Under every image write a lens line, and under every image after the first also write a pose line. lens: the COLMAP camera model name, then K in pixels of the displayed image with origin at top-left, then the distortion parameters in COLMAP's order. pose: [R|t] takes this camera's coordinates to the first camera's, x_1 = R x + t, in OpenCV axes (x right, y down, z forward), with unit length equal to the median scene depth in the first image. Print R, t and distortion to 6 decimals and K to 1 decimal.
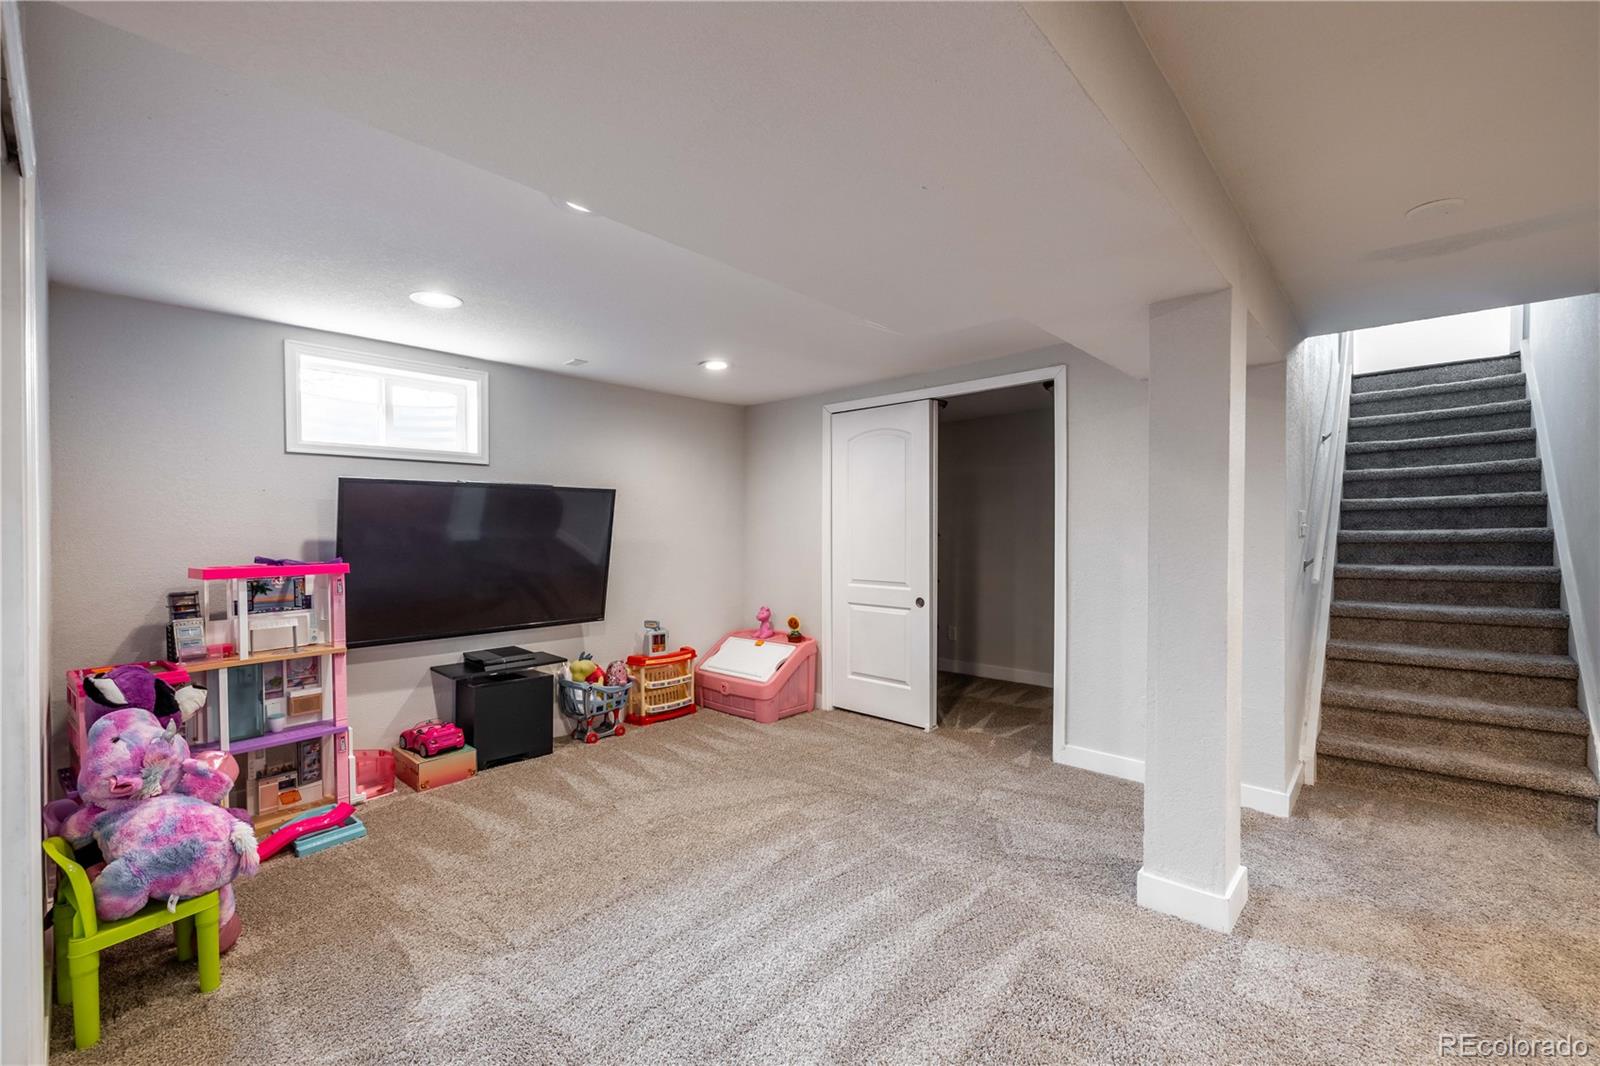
lens RADIAL K [[670.0, 0, 804.0], [0, 670.0, 537.6], [0, 0, 1]] dist [0.000985, -0.000074]
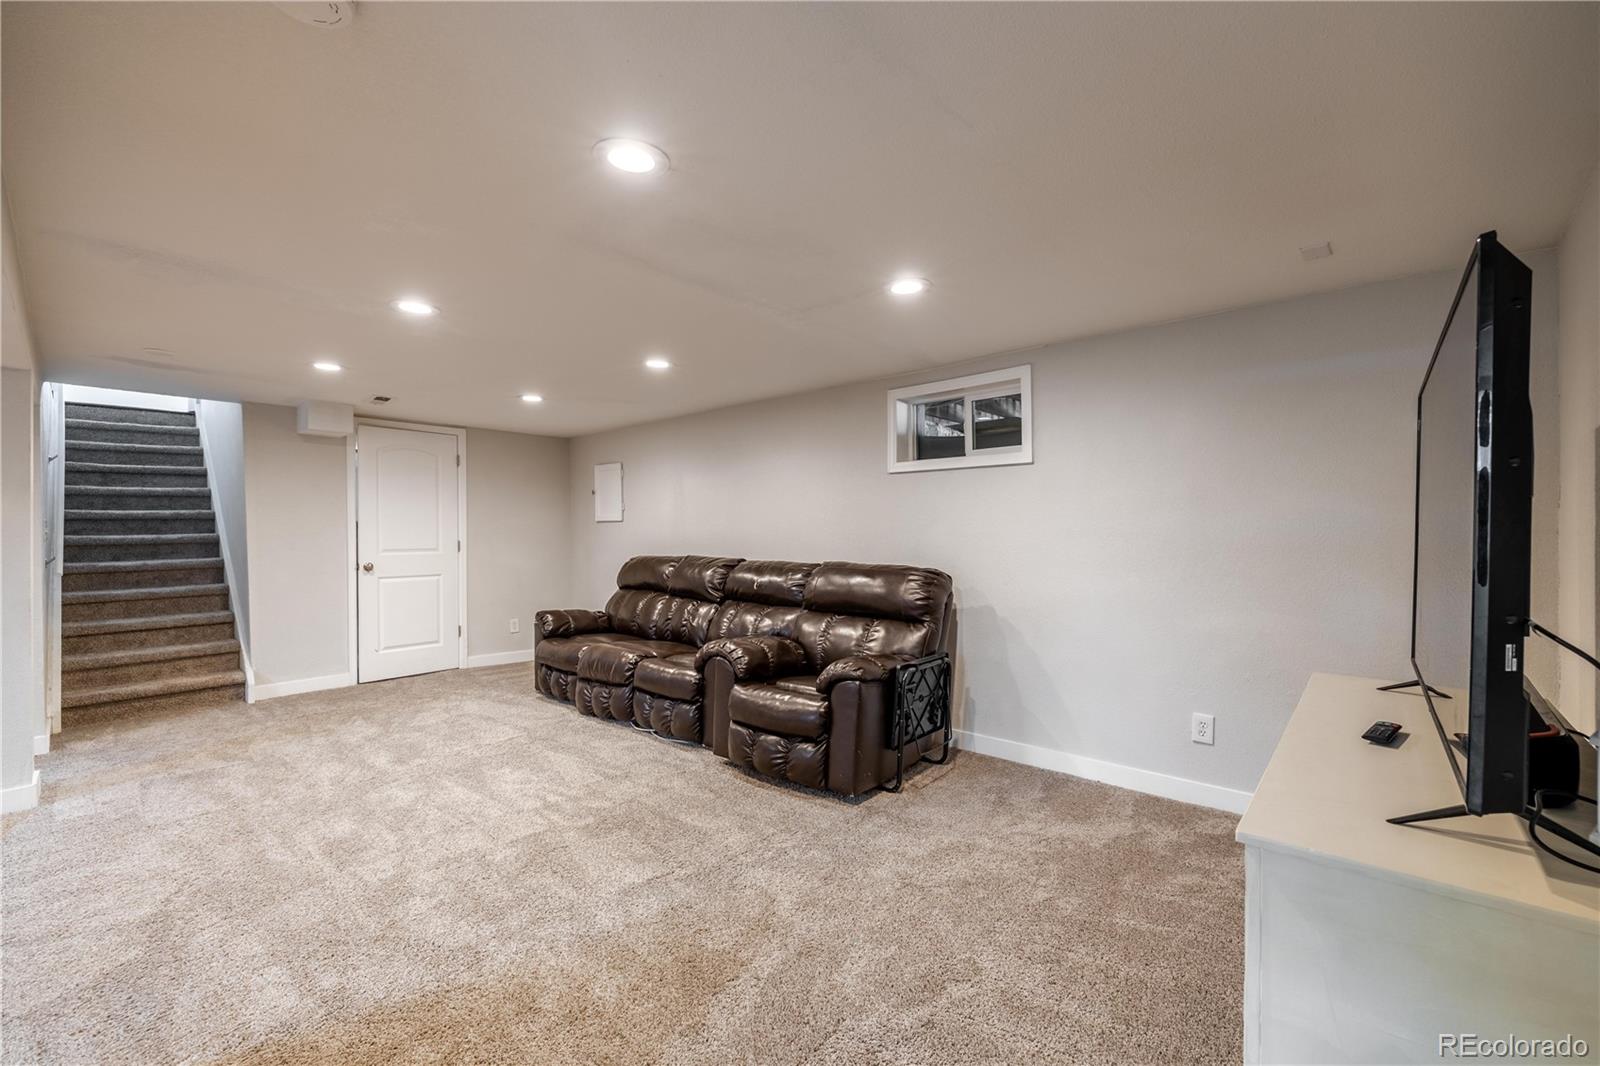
lens RADIAL K [[670.0, 0, 804.0], [0, 670.0, 537.6], [0, 0, 1]] dist [0.000985, -0.000074]
pose [[0.004905, -0.004091, 0.999980, -0.462118], [0.014207, 0.999891, 0.004021, 0.007947], [-0.999887, 0.014187, 0.004962, -0.391922]]
